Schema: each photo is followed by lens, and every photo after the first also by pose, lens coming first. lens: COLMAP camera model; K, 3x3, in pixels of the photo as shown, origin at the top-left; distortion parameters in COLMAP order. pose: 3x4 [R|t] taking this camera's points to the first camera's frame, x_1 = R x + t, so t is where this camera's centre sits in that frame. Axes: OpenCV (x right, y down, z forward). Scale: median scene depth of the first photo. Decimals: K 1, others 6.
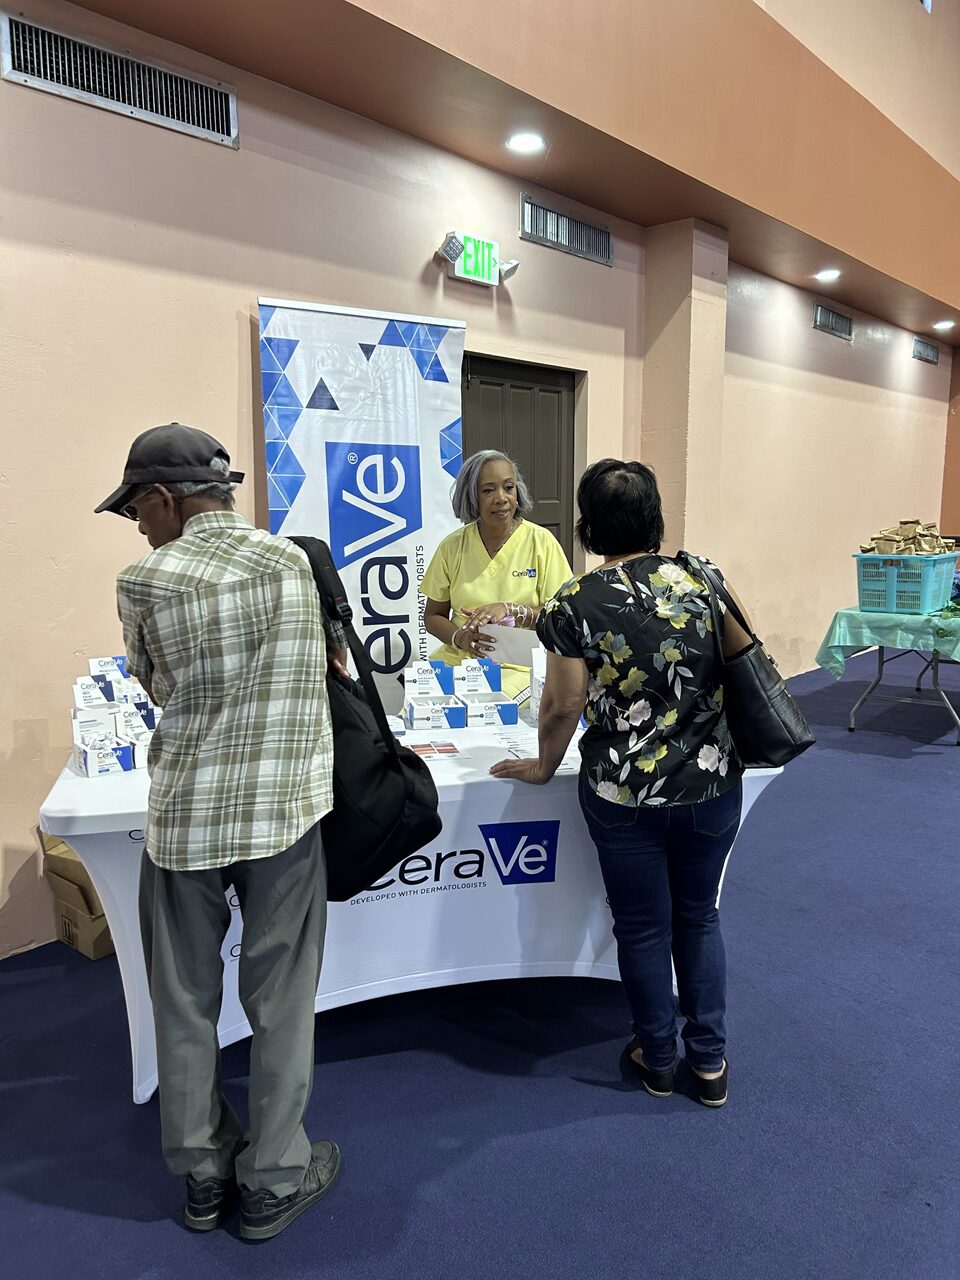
lens RADIAL K [[929.1, 0, 460.3], [0, 929.1, 653.5], [0, 0, 1]] dist [0.020743, -0.000448]
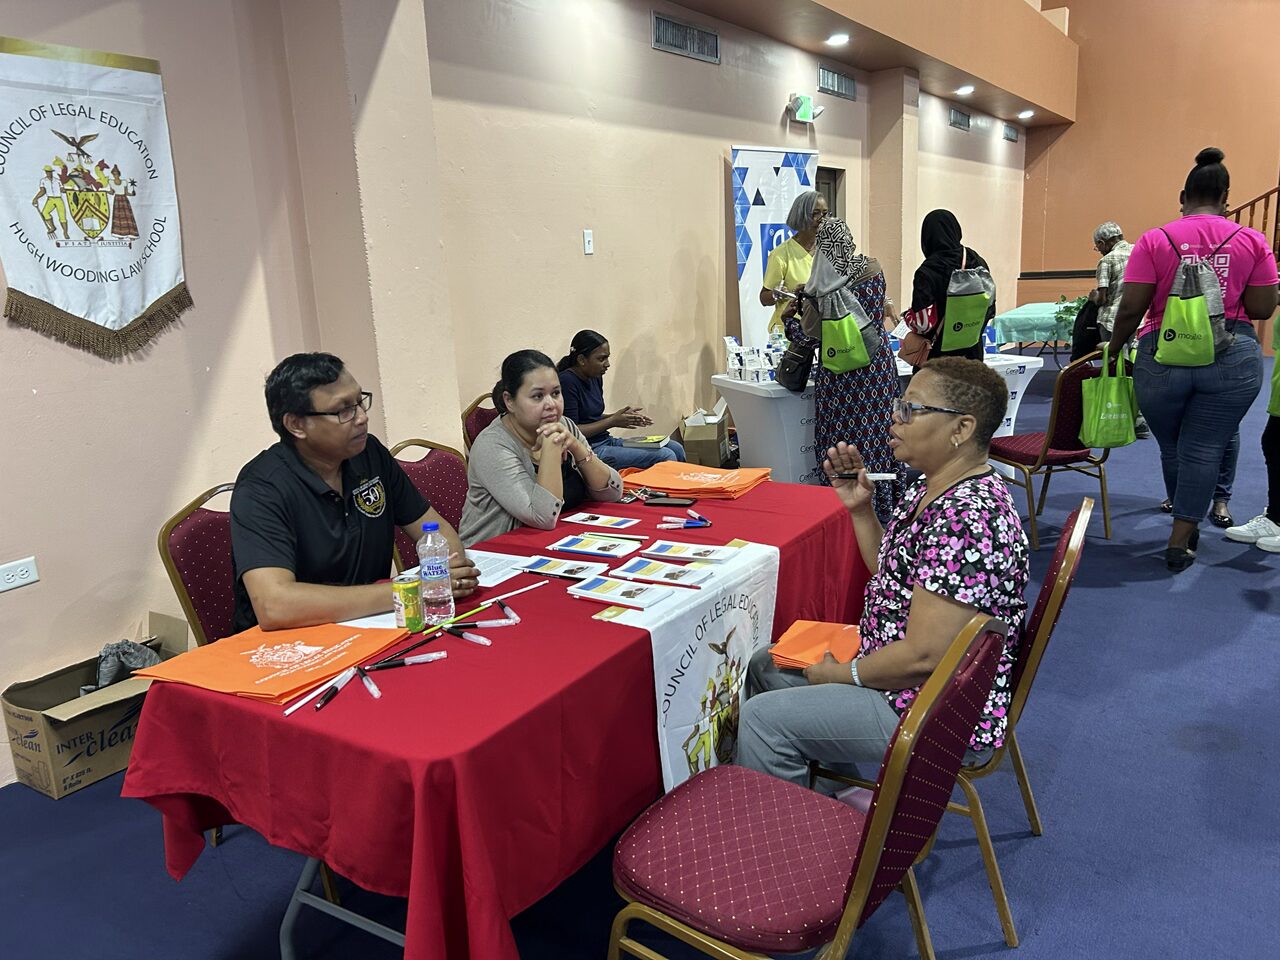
lens RADIAL K [[940.2, 0, 578.5], [0, 940.2, 484.9], [0, 0, 1]] dist [-0.006225, -0.003188]
pose [[0.994357, -0.066765, 0.082443, -0.582351], [0.061412, 0.995939, 0.065839, 0.115592], [-0.086504, -0.060405, 0.994419, -0.692817]]
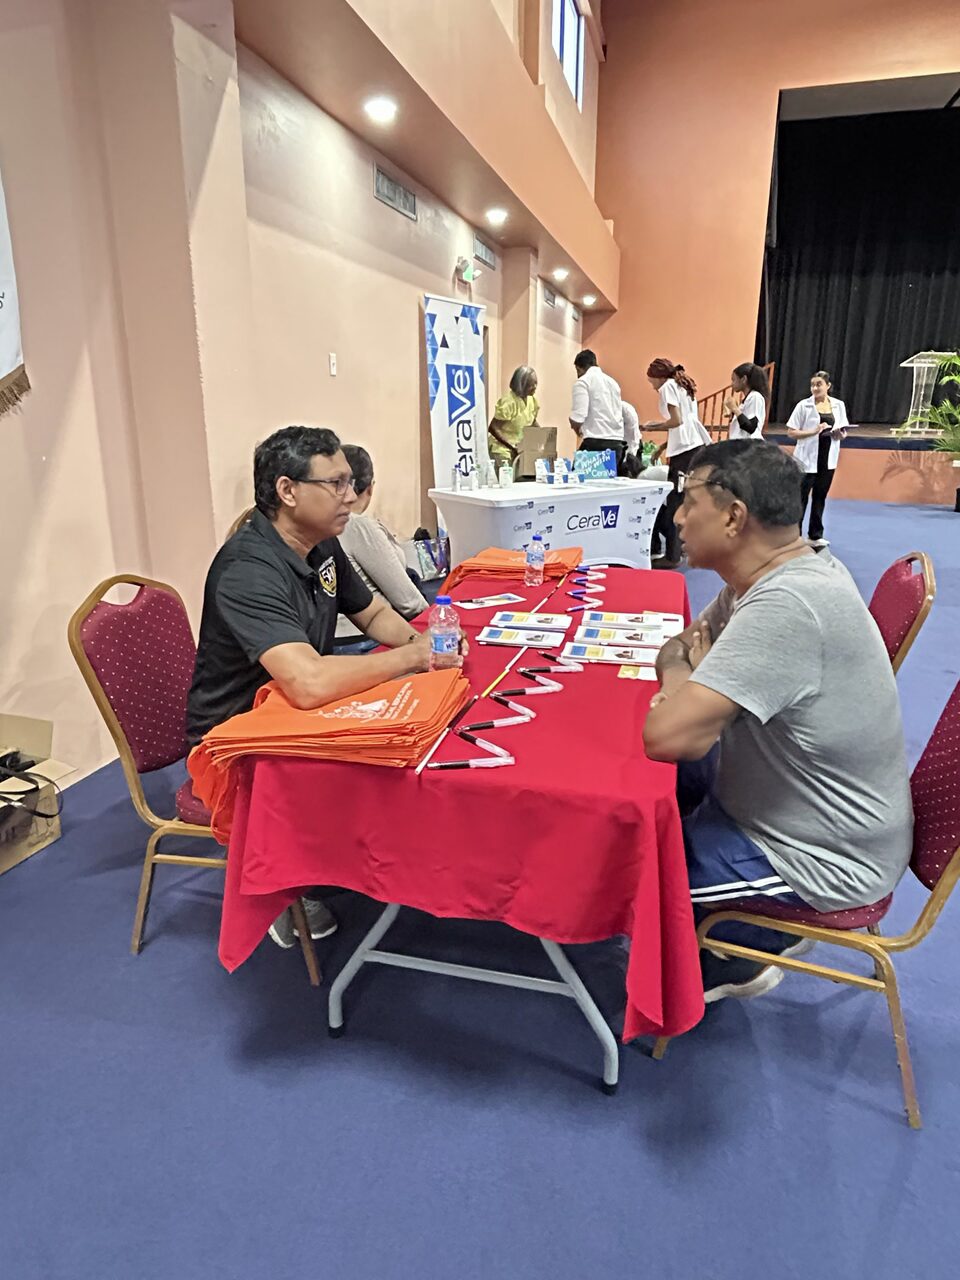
lens RADIAL K [[791.3, 0, 480.0], [0, 791.3, 640.0], [0, 0, 1]] dist [-0.054077, -0.000097]
pose [[0.897628, -0.117808, 0.424719, -0.777959], [0.063577, 0.988147, 0.139725, 0.127148], [-0.436145, -0.098418, 0.894478, -0.591843]]
